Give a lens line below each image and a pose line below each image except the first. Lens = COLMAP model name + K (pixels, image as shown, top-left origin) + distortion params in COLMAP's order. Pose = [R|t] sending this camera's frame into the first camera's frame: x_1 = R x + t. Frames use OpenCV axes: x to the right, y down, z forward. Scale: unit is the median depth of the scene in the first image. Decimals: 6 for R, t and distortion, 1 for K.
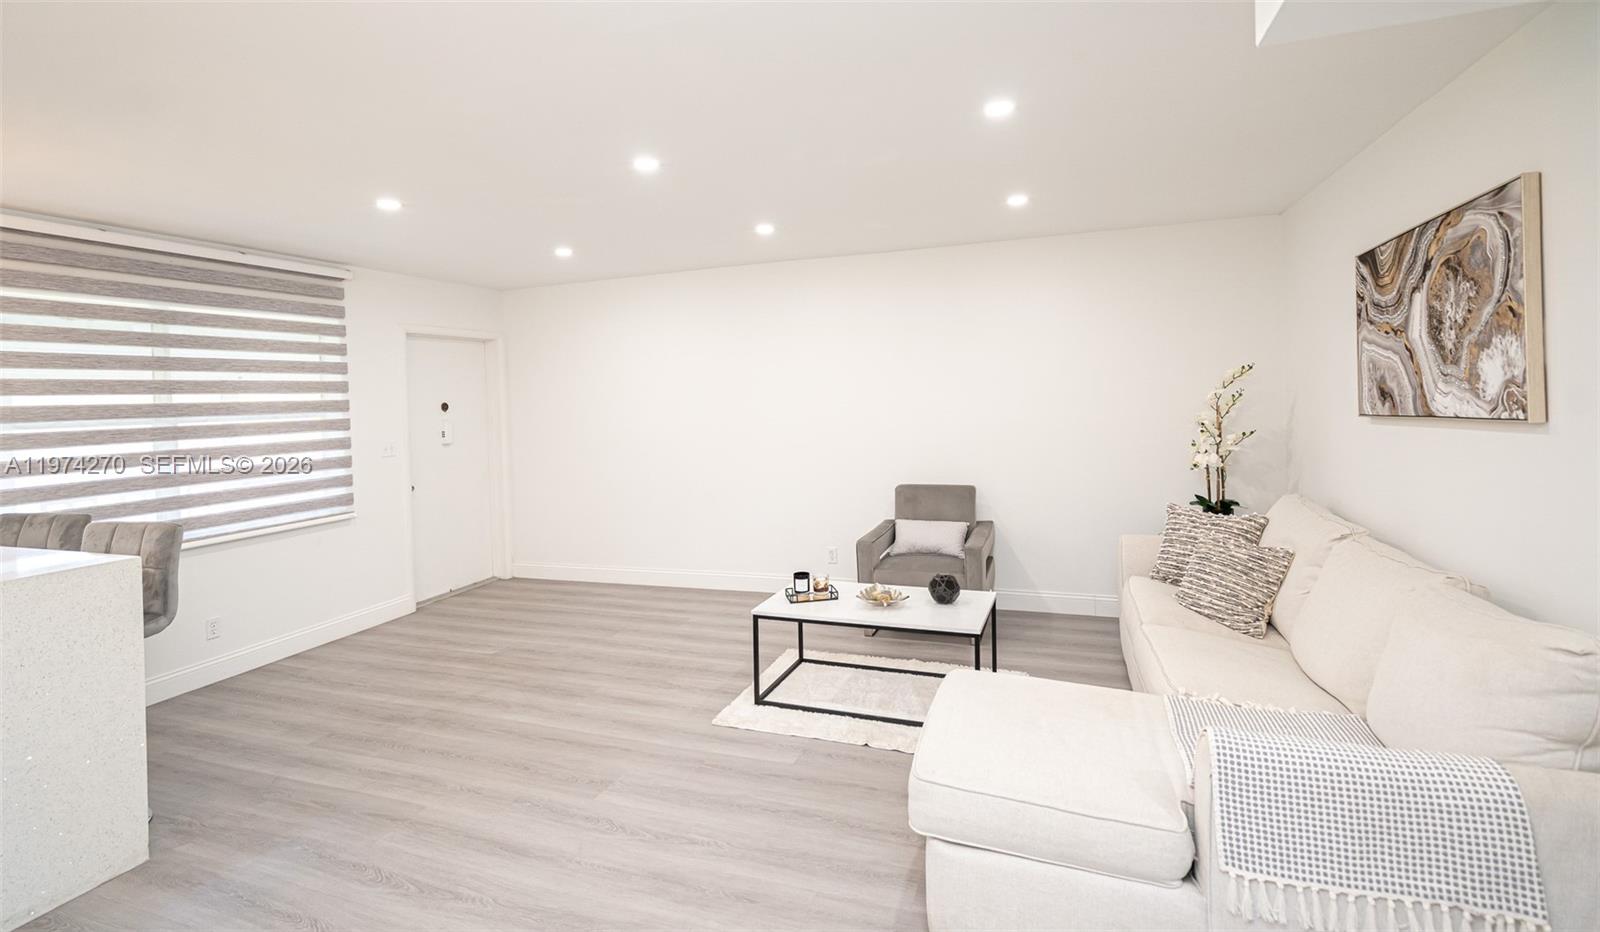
lens RADIAL K [[721.1, 0, 795.3], [0, 721.1, 402.9], [0, 0, 1]] dist [0.005115, -0.000495]
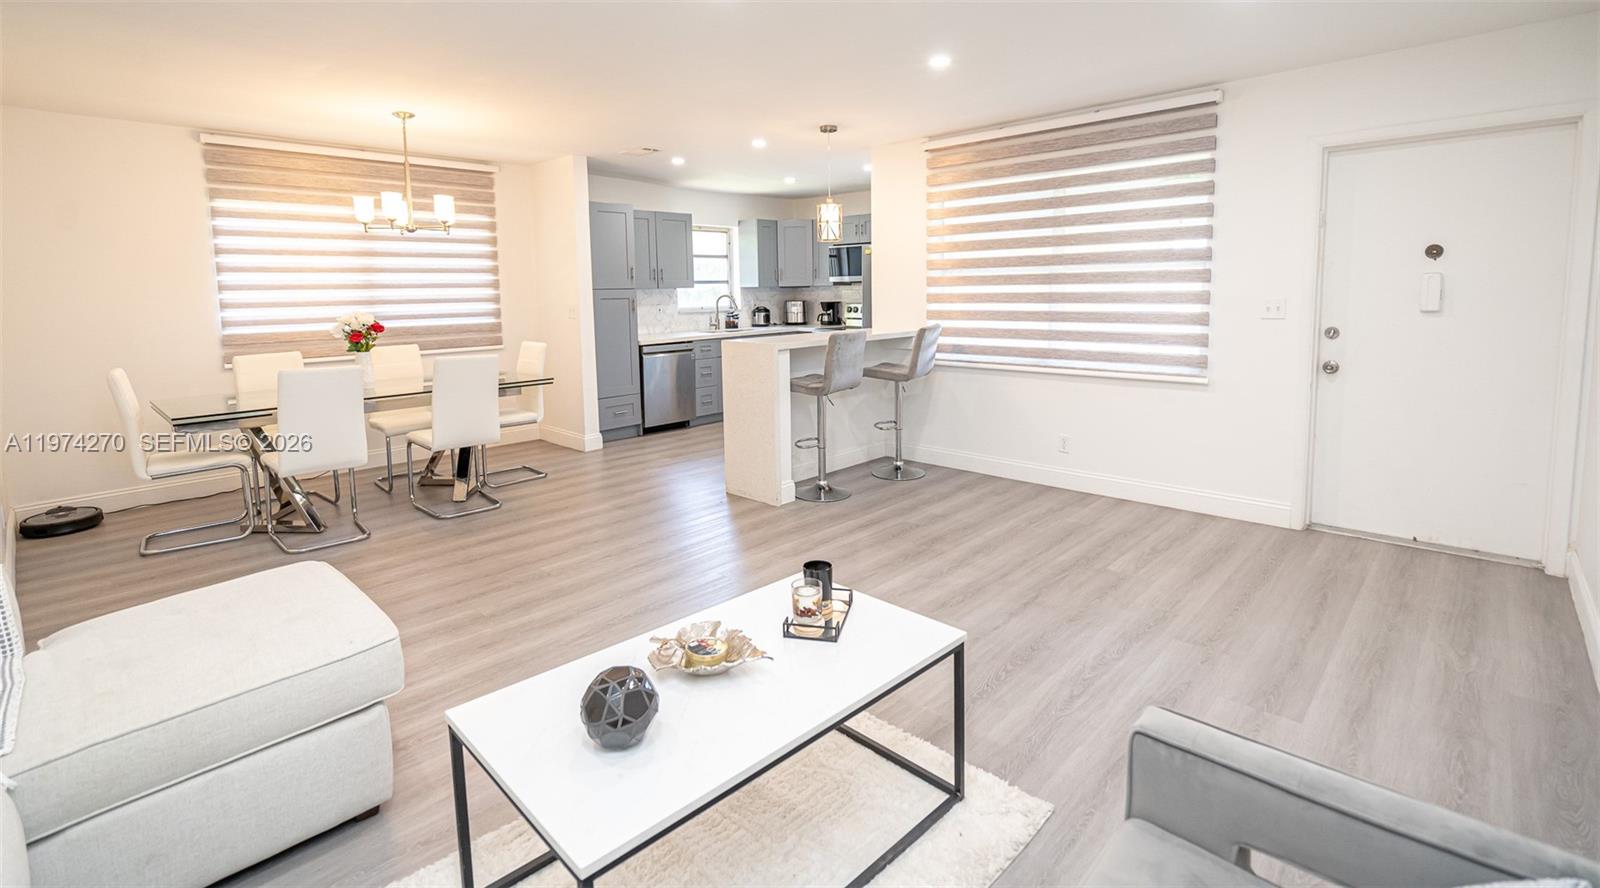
lens RADIAL K [[731.6, 0, 798.5], [0, 731.6, 352.5], [0, 0, 1]] dist [0.002108, 0.002636]
pose [[-0.399502, 0.118307, -0.909066, 0.509104], [0.019989, 0.992526, 0.120385, 0.007883], [0.916514, 0.029923, -0.398881, 1.214830]]
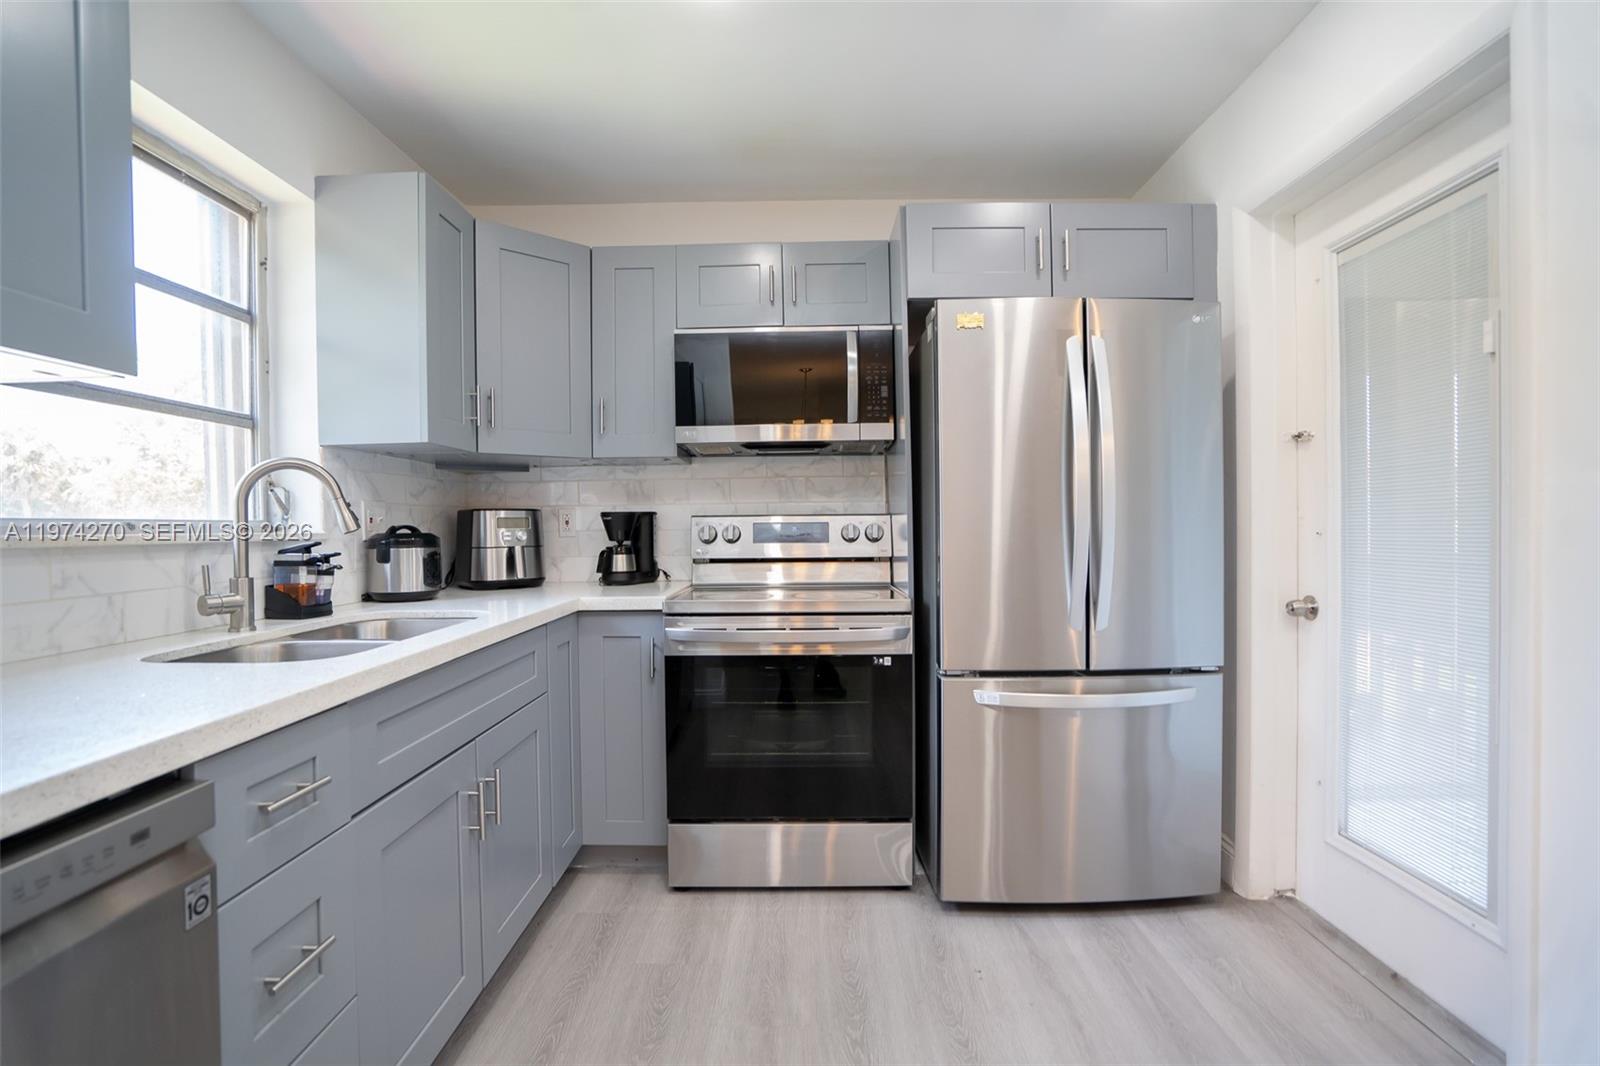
lens RADIAL K [[743.9, 0, 797.6], [0, 743.9, 538.7], [0, 0, 1]] dist [-0.040255, 0.005339]
pose [[0.333274, 0.041242, -0.941928, -0.913727], [-0.005631, 0.999112, 0.041753, 0.127084], [0.942813, -0.008611, 0.333210, 0.258075]]
